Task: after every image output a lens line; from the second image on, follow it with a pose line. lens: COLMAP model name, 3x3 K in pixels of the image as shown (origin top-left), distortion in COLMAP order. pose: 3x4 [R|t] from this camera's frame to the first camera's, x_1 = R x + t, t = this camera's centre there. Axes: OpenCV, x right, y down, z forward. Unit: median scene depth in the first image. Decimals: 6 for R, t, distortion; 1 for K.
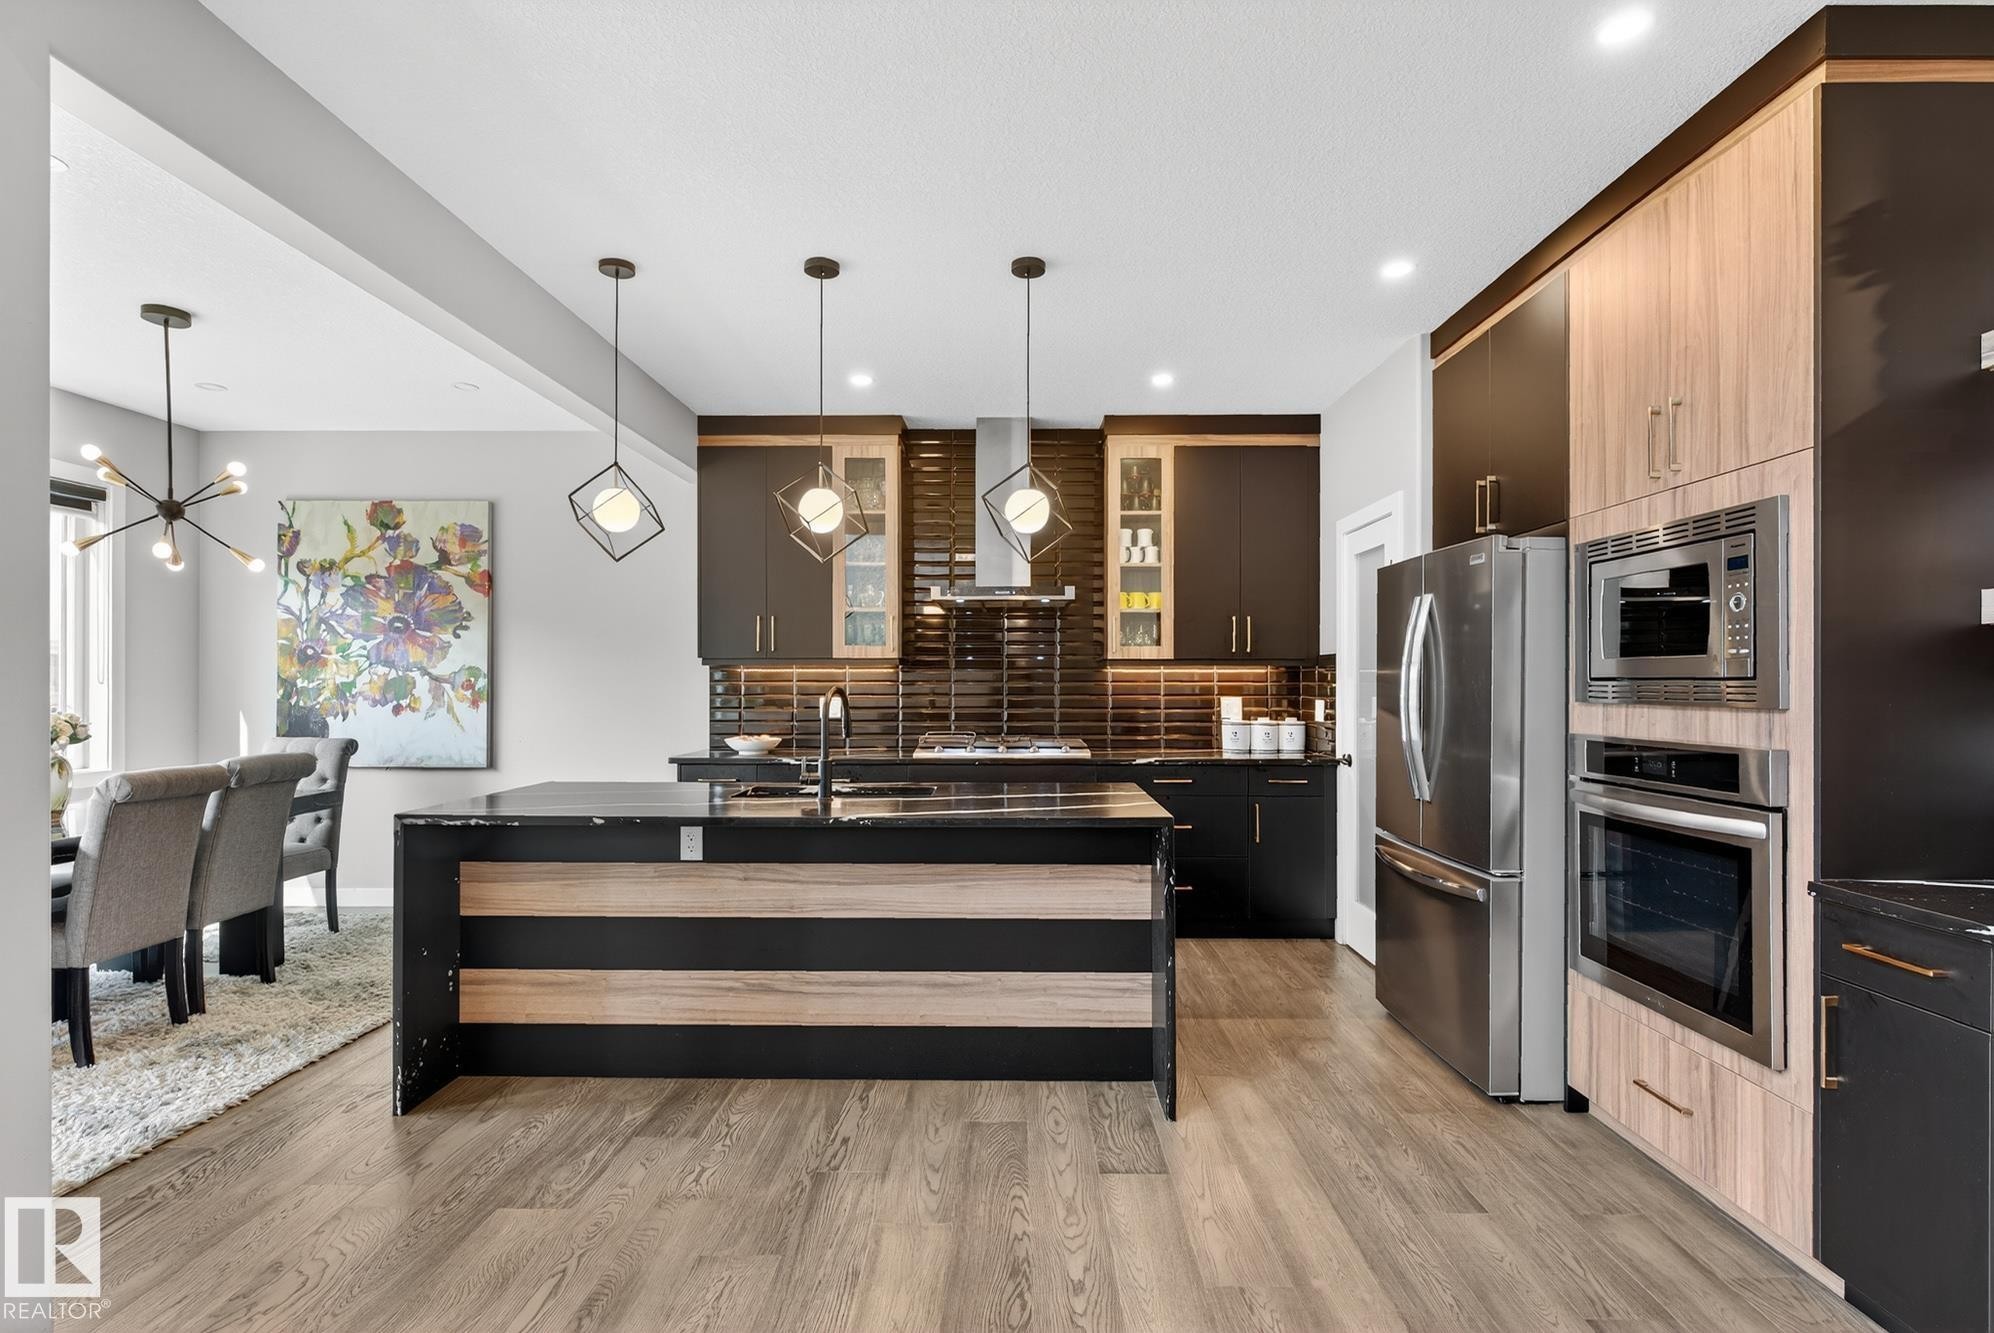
lens RADIAL K [[947.4, 0, 996.6], [0, 947.4, 687.1], [0, 0, 1]] dist [0.001533, -0.000271]
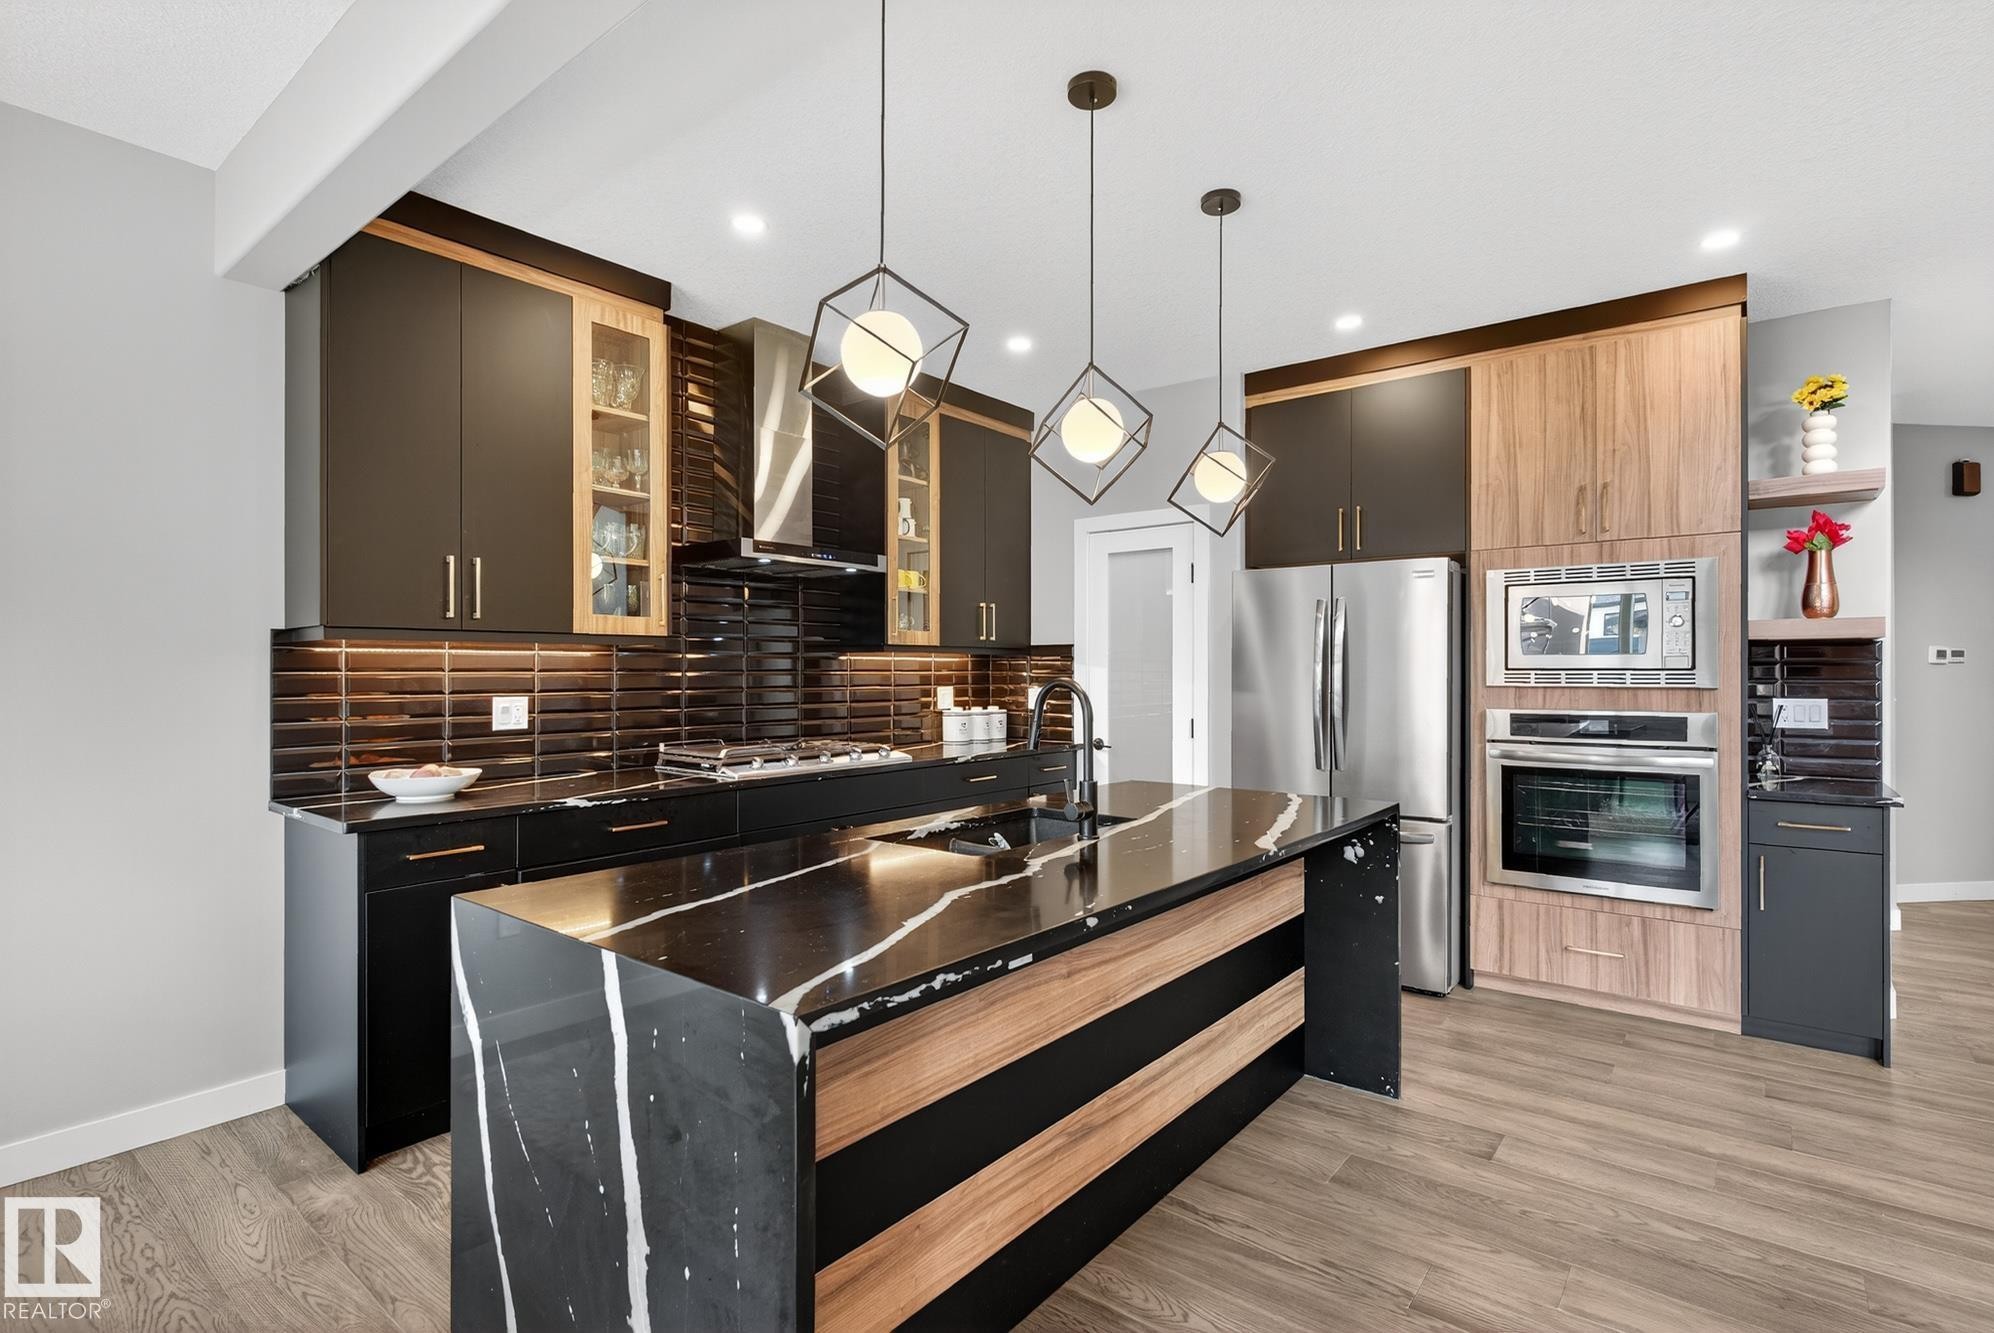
lens RADIAL K [[960.6, 0, 997.0], [0, 960.6, 666.5], [0, 0, 1]] dist [-0.000299, -0.000240]
pose [[0.615476, 0.001805, 0.788153, -0.821485], [0.004669, 0.999971, -0.005937, -0.006467], [-0.788142, 0.007334, 0.615450, 0.630725]]
